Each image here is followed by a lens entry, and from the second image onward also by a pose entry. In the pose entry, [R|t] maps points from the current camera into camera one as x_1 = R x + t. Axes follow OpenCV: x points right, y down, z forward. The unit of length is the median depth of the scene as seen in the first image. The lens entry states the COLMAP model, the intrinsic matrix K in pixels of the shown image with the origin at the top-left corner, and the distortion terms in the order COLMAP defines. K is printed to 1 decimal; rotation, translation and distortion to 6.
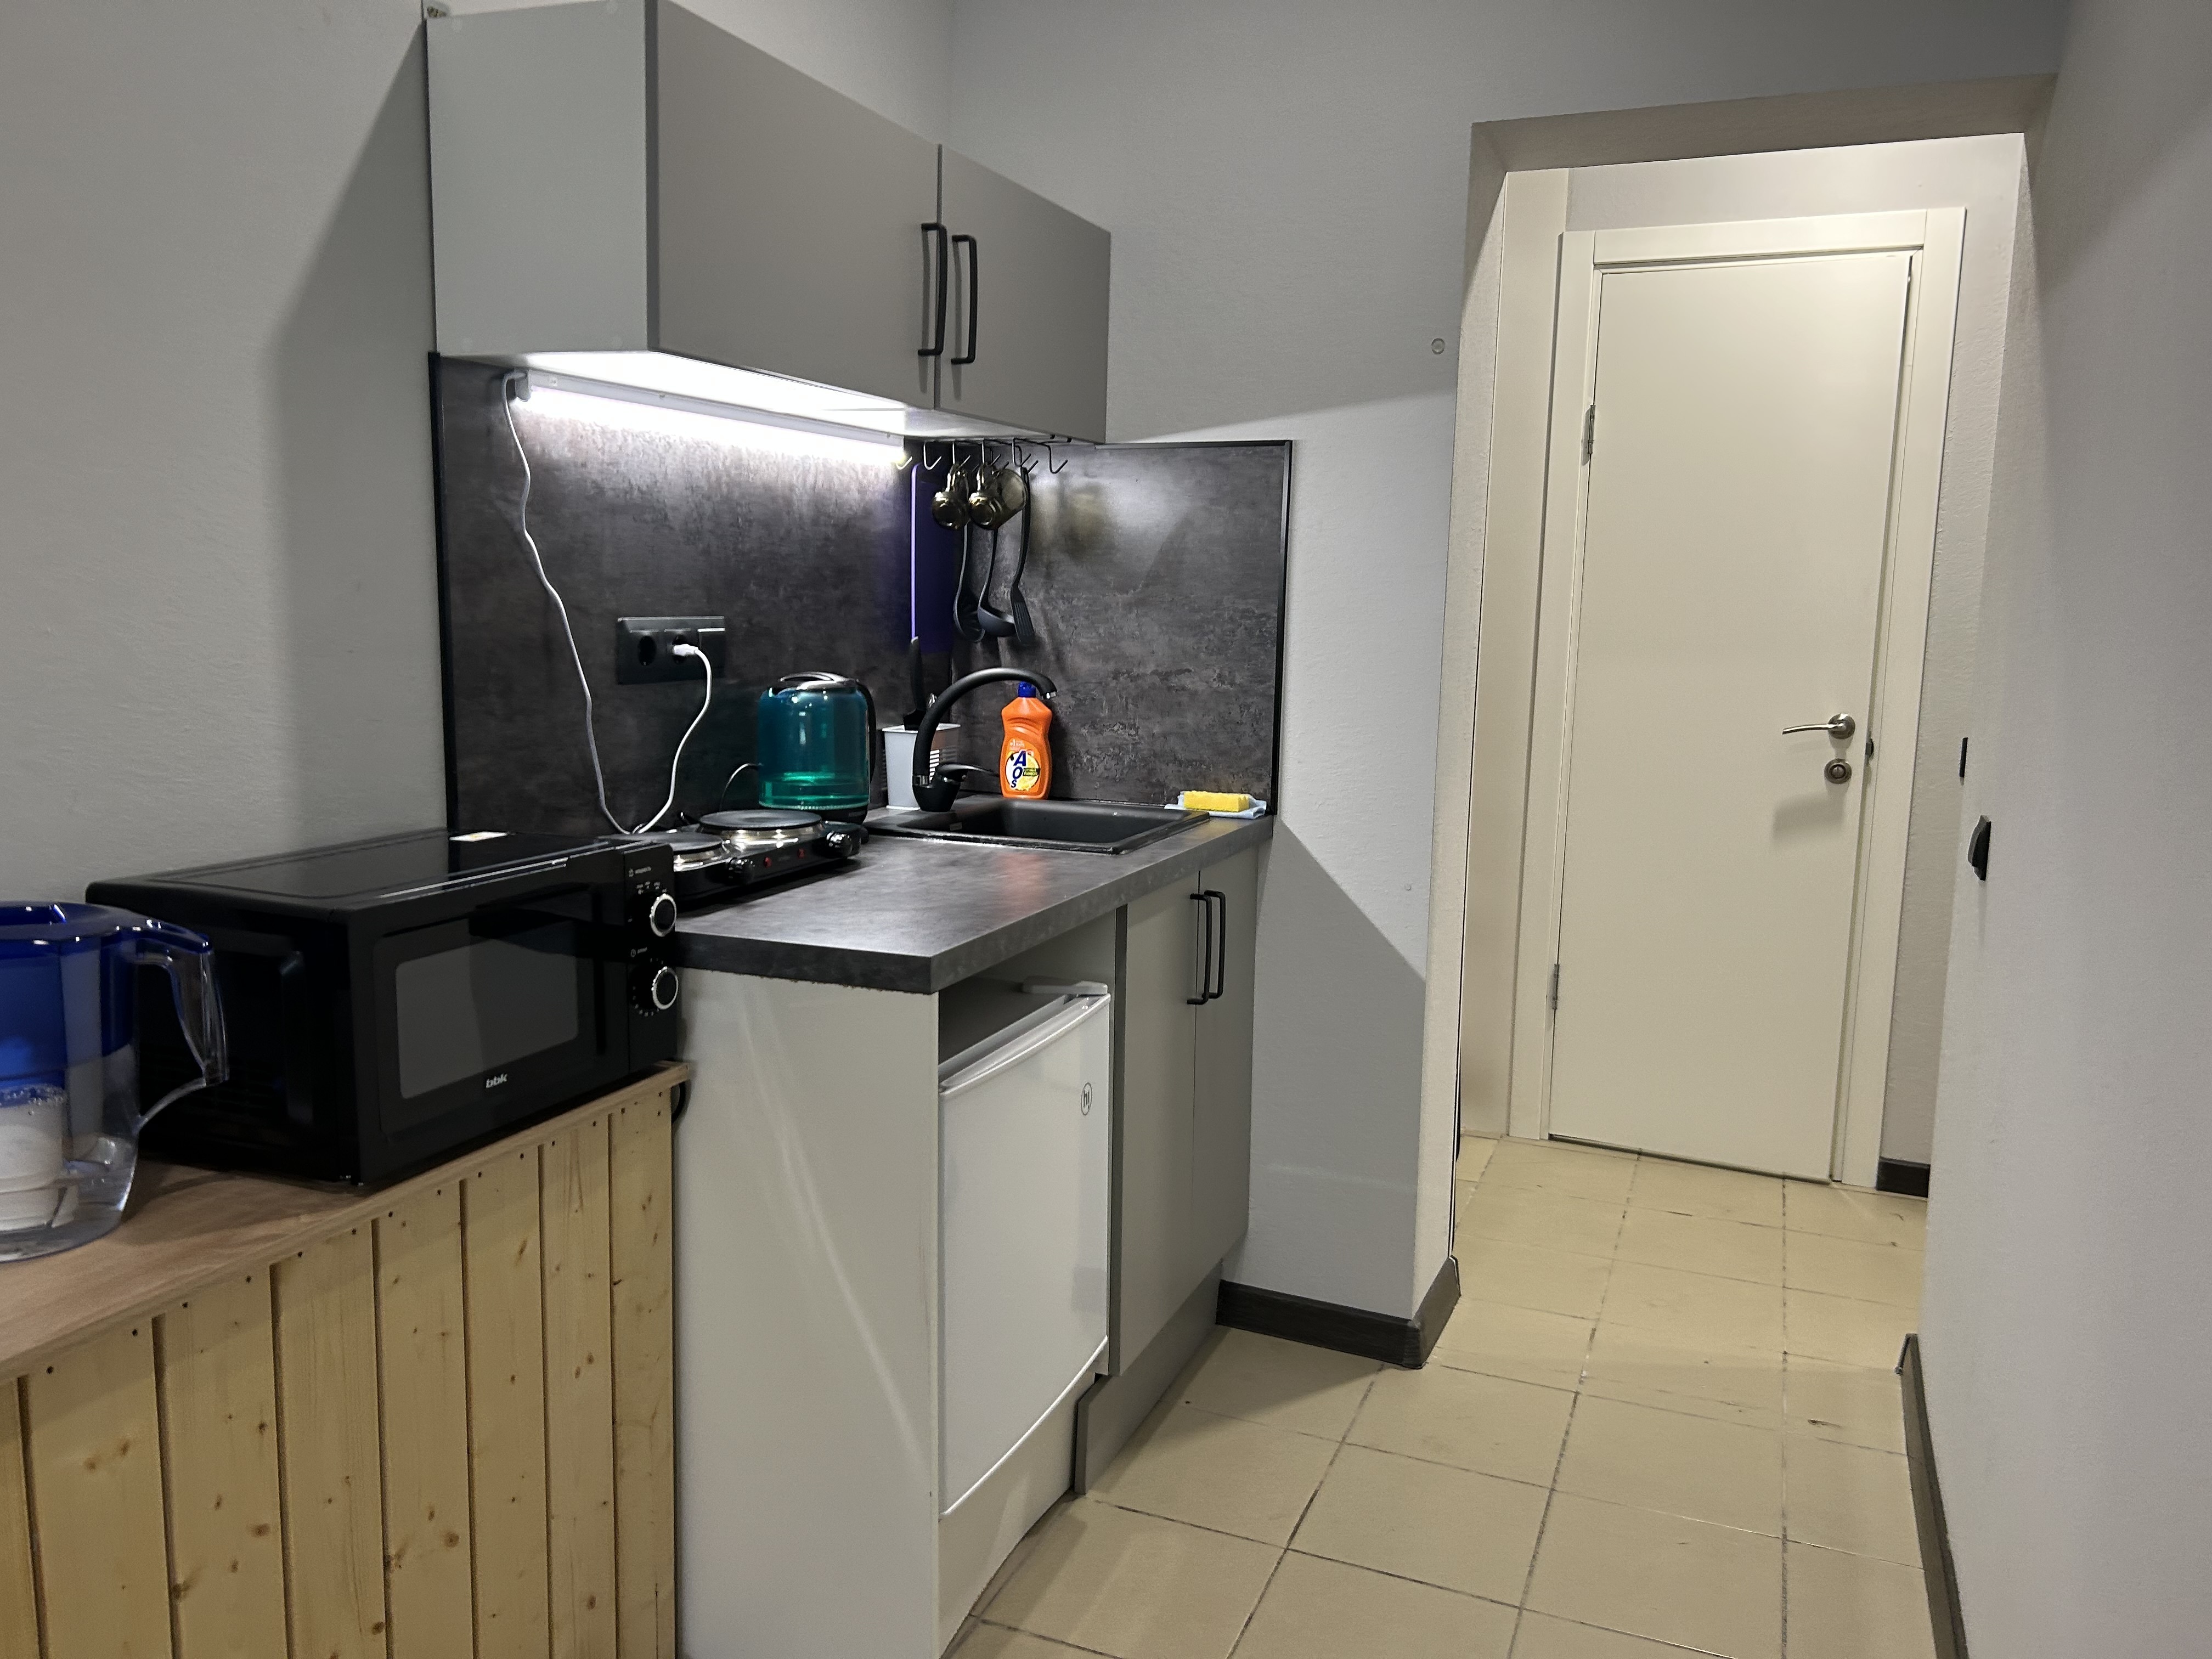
lens RADIAL K [[1665.1, 0, 1108.6], [0, 1665.1, 826.0], [0, 0, 1]] dist [0.094802, -0.111627]
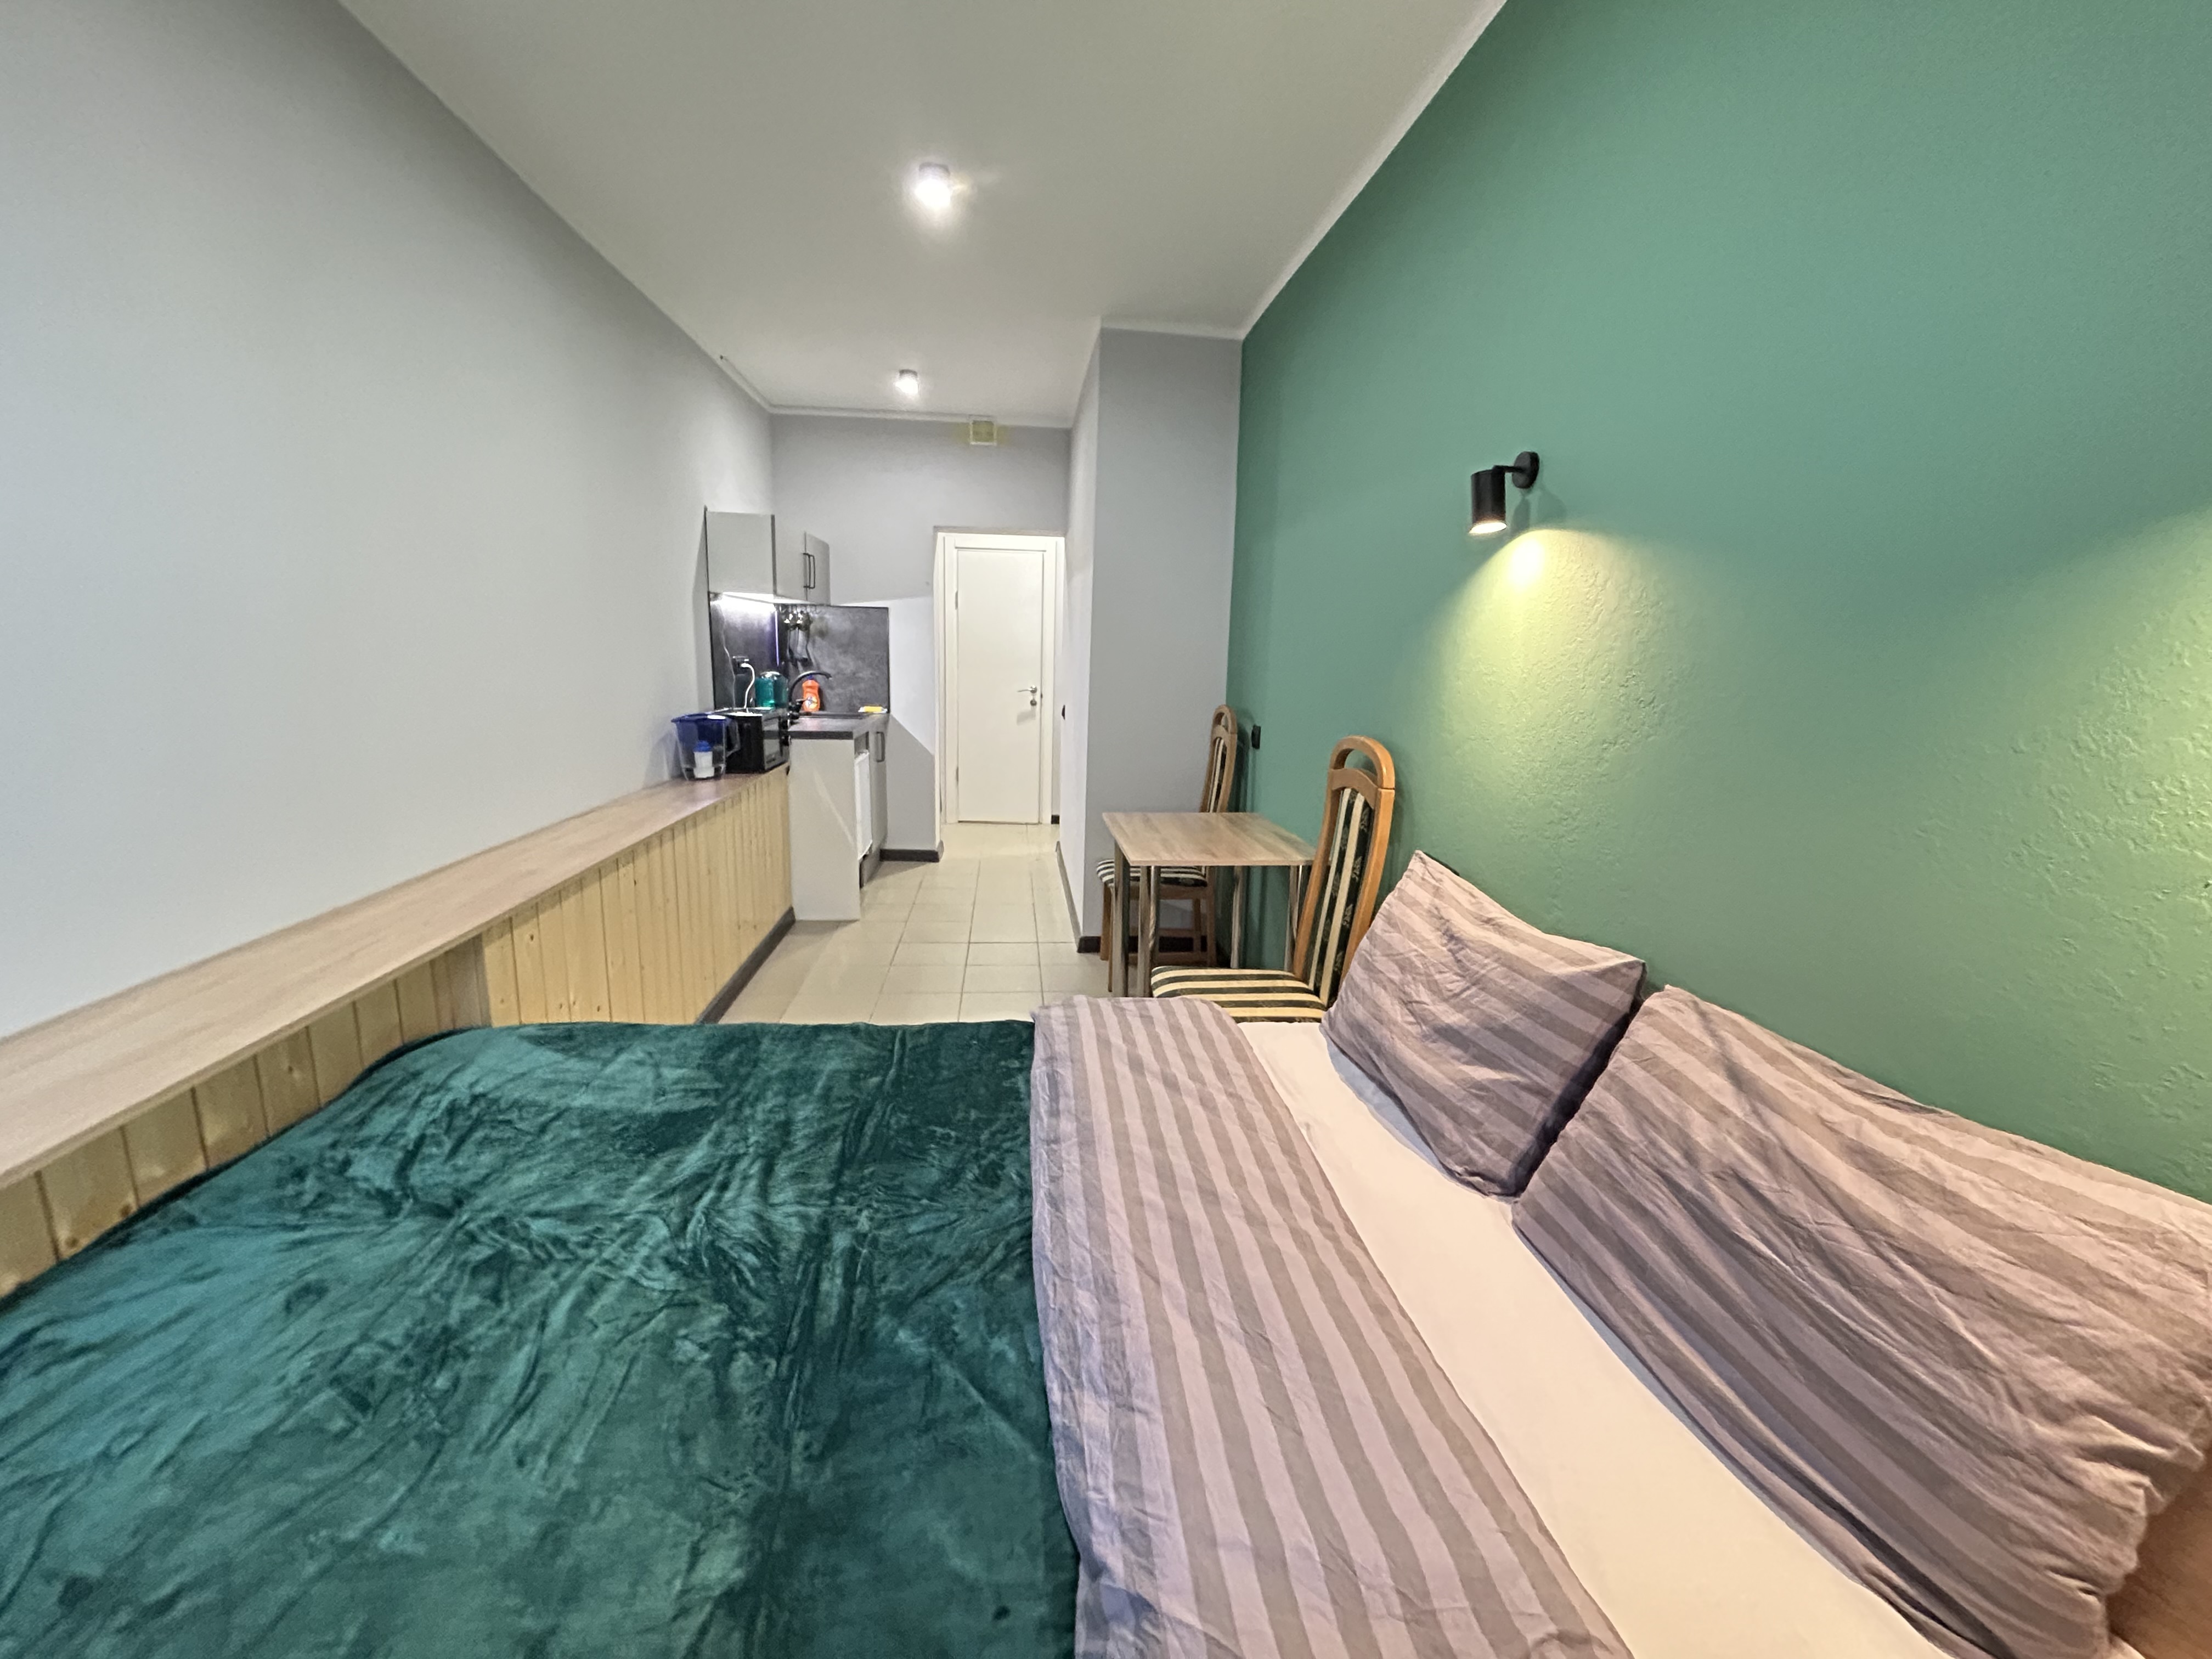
lens RADIAL K [[902.9, 0, 1106.0], [0, 902.9, 829.5], [0, 0, 1]] dist [-0.002325, 0.000163]
pose [[0.885824, -0.080693, 0.456952, -0.382674], [0.050095, 0.995638, 0.078708, 0.110550], [-0.461310, -0.046830, 0.886002, -0.910188]]
